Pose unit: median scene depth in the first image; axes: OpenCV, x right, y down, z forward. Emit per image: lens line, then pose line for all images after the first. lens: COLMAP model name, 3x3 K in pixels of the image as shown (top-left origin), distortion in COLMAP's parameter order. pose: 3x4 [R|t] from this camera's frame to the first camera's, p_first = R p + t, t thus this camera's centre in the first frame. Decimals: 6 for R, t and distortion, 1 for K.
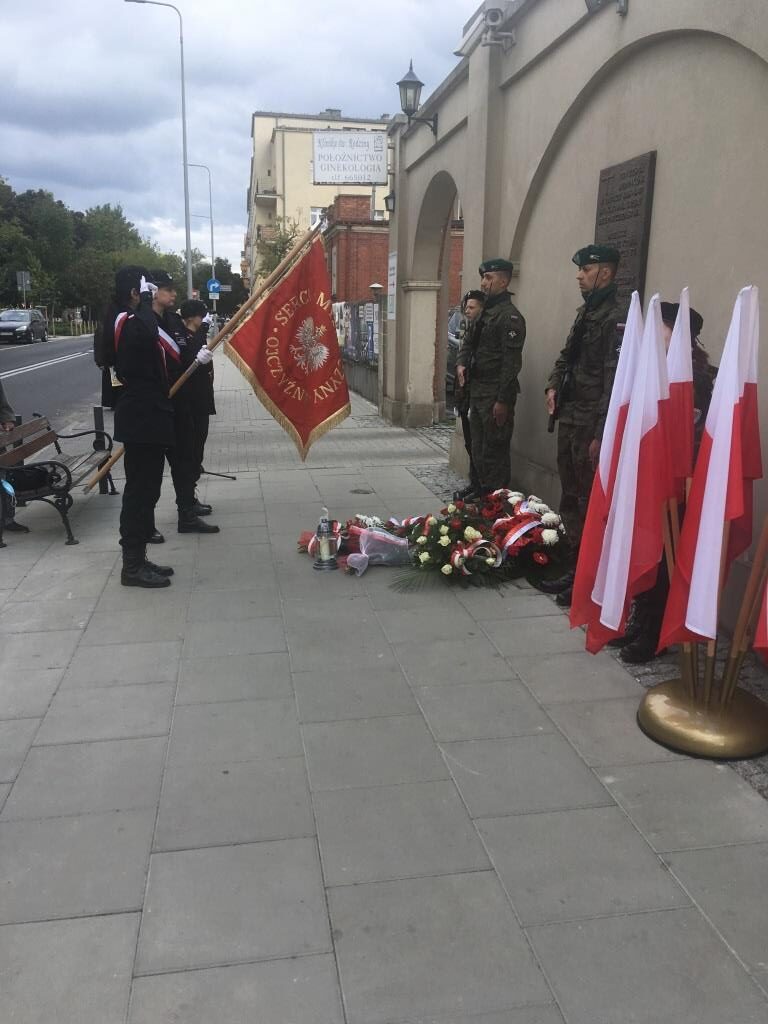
lens RADIAL K [[861.1, 0, 384.0], [0, 861.1, 512.0], [0, 0, 1]] dist [0.148060, -0.222807]
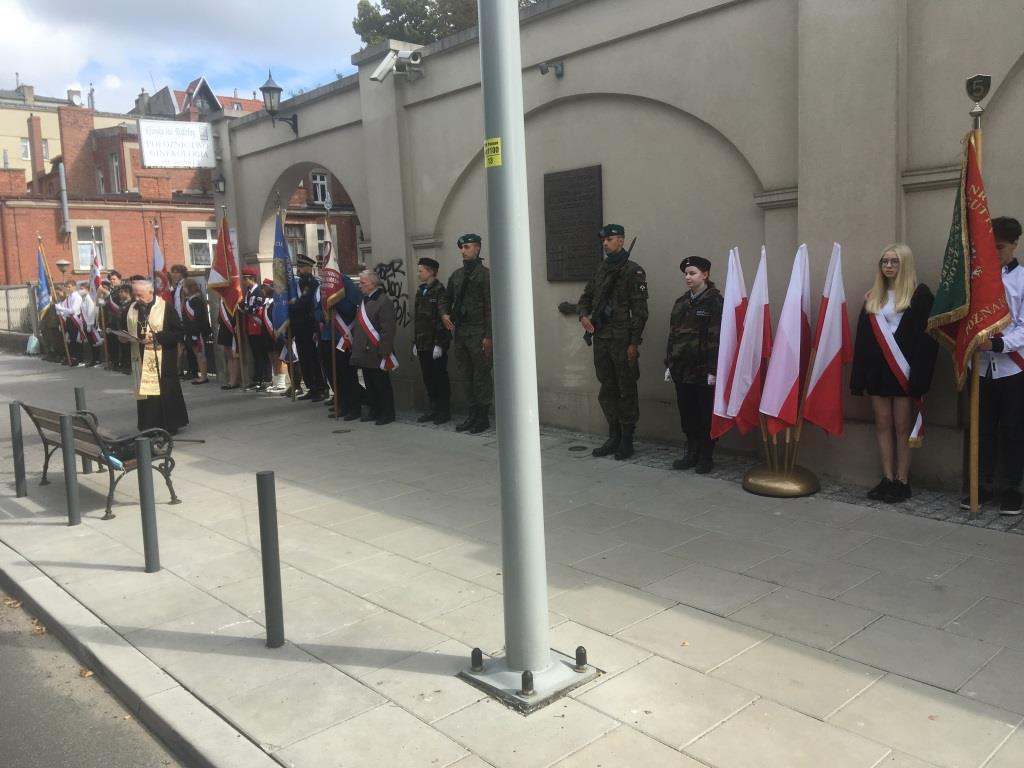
lens RADIAL K [[865.6, 0, 512.0], [0, 865.6, 384.0], [0, 0, 1]] dist [0.125658, -0.187921]
pose [[0.843724, -0.119200, 0.523375, -0.528340], [0.173947, 0.983133, -0.056505, 0.023854], [-0.507811, 0.138714, 0.850227, -0.138168]]
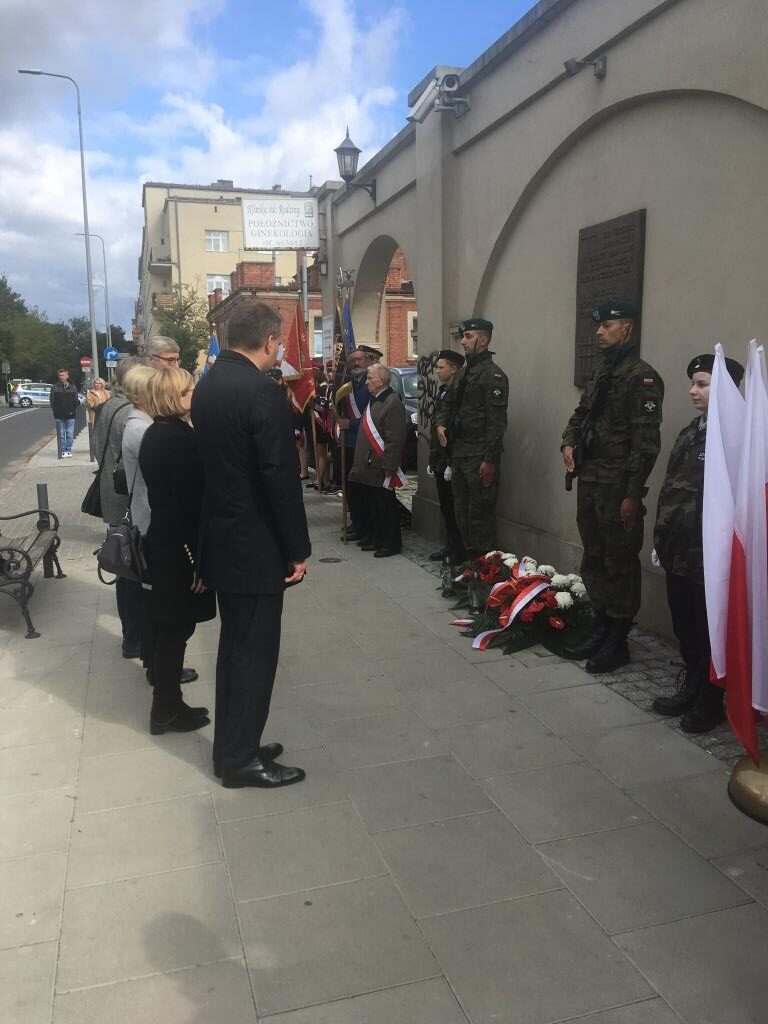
lens RADIAL K [[865.6, 0, 384.0], [0, 865.6, 512.0], [0, 0, 1]] dist [0.125658, -0.187921]
pose [[0.992546, -0.045417, 0.113095, -0.090344], [0.053136, 0.996391, -0.066198, -0.012102], [-0.109680, 0.071713, 0.991377, 0.049221]]
